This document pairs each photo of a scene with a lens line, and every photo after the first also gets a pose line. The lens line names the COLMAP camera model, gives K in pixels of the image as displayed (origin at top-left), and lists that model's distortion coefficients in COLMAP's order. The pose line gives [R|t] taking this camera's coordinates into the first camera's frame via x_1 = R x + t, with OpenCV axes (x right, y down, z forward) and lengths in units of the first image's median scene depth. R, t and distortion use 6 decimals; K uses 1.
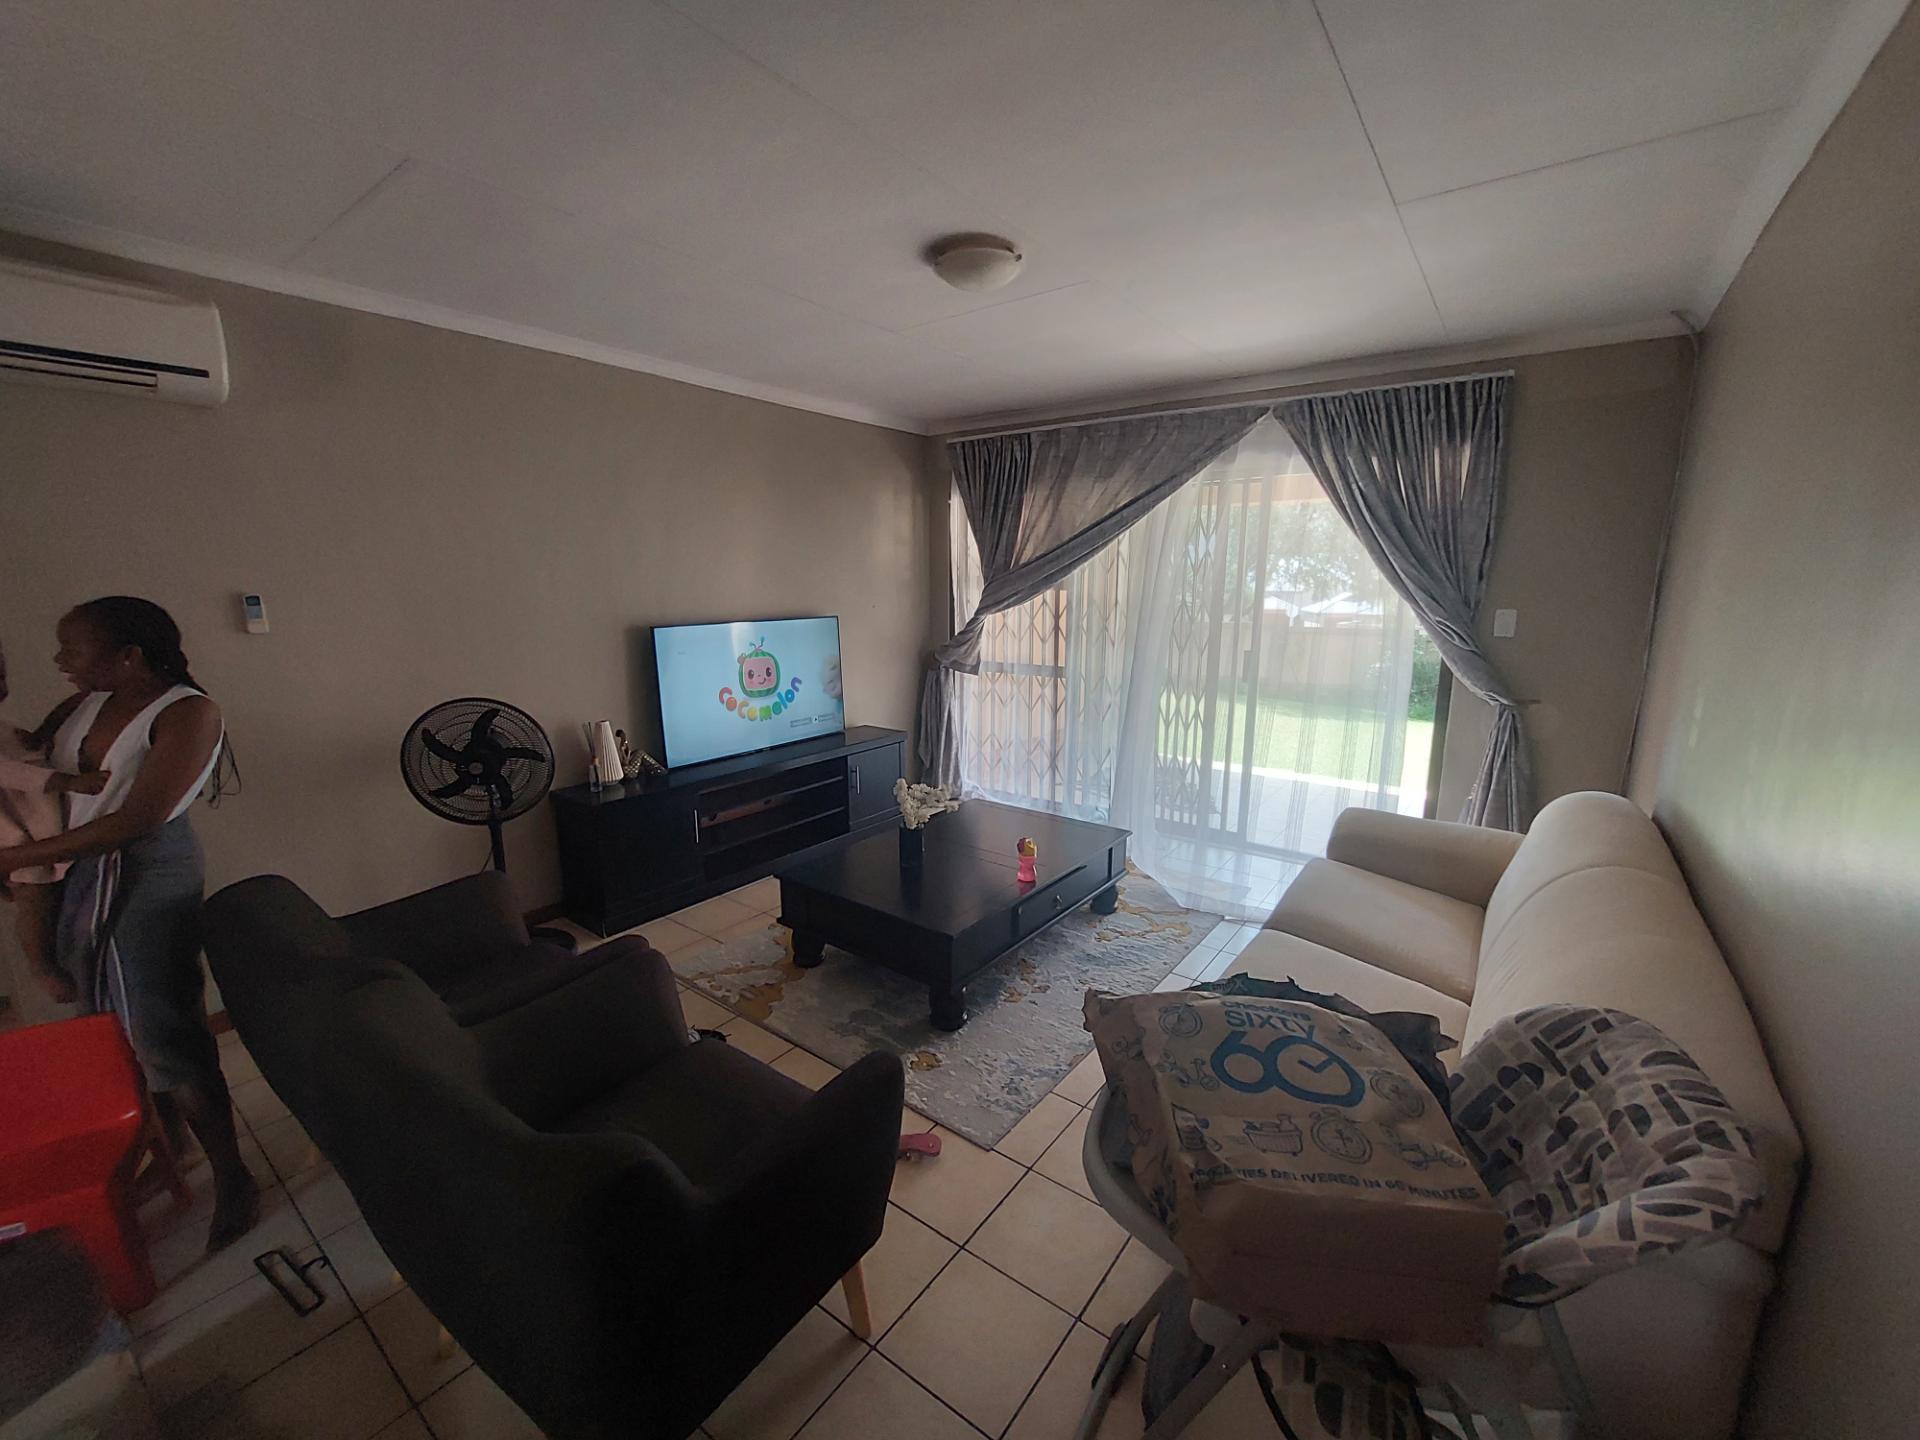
lens RADIAL K [[768.5, 0, 962.4], [0, 768.5, 722.1], [0, 0, 1]] dist [-0.017949, 0.000834]
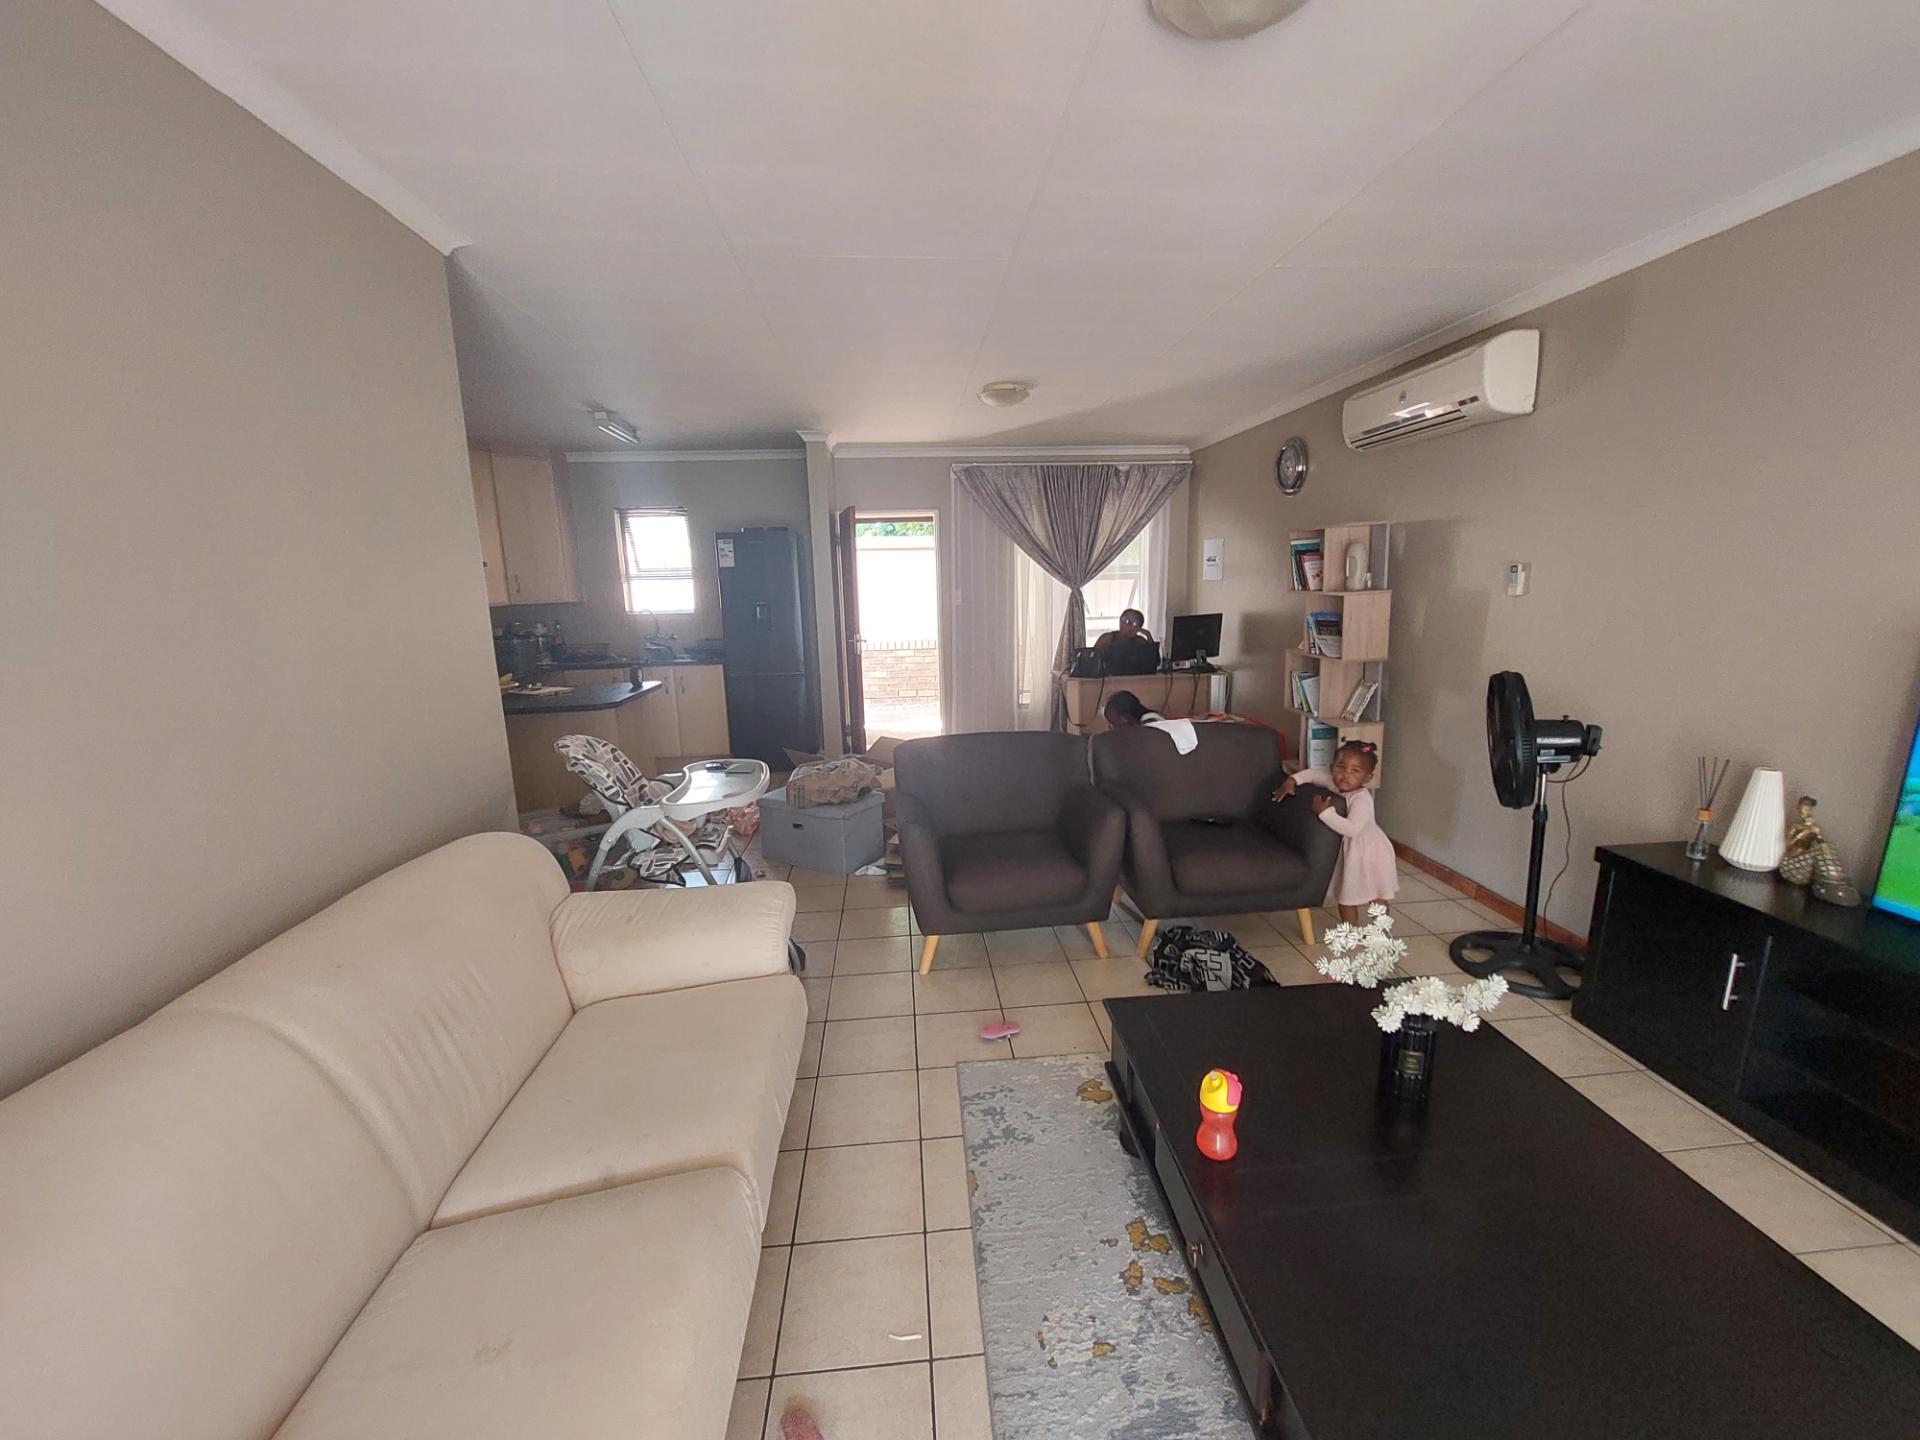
lens RADIAL K [[768.5, 0, 958.3], [0, 768.5, 720.1], [0, 0, 1]] dist [-0.017949, 0.000834]
pose [[-0.750190, 0.142237, -0.645743, 0.568347], [-0.096152, 0.942742, 0.319361, -0.234500], [0.654194, 0.301671, -0.693559, 1.332016]]
